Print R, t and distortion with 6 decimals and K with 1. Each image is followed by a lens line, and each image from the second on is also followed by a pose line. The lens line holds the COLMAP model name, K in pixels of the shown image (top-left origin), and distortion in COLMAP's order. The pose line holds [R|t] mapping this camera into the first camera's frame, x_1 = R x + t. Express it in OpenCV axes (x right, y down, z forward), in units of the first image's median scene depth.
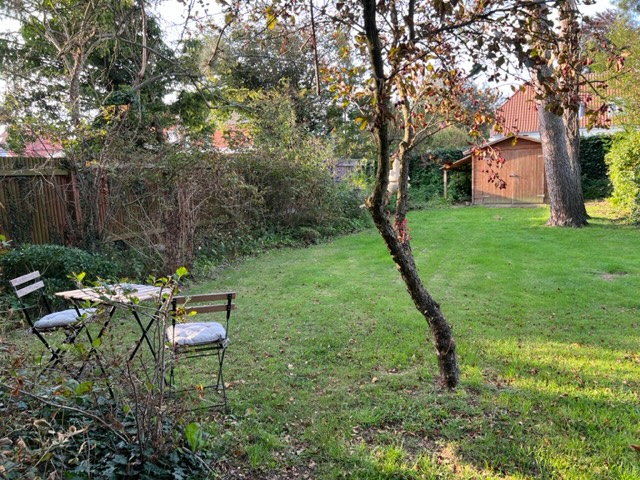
lens RADIAL K [[482.6, 0, 320.0], [0, 482.6, 240.0], [0, 0, 1]] dist [0.052622, -0.001392]
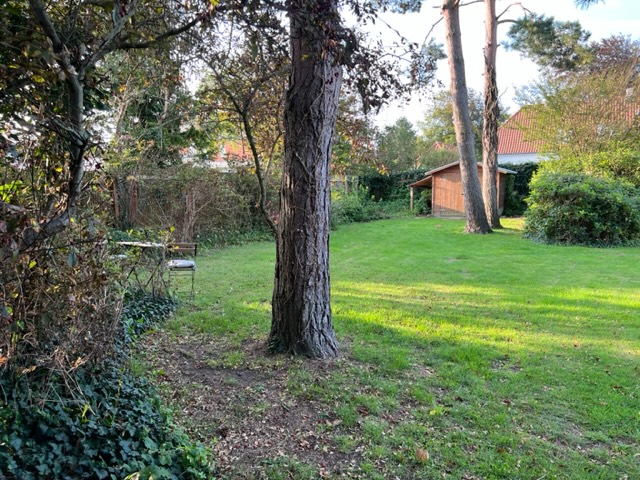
lens RADIAL K [[478.5, 0, 320.0], [0, 478.5, 240.0], [0, 0, 1]] dist [0.074960, -0.000022]
pose [[0.998803, 0.035140, -0.034025, 0.124220], [-0.035886, 0.999124, -0.021547, 0.034194], [0.033238, 0.022742, 0.999189, -0.322326]]
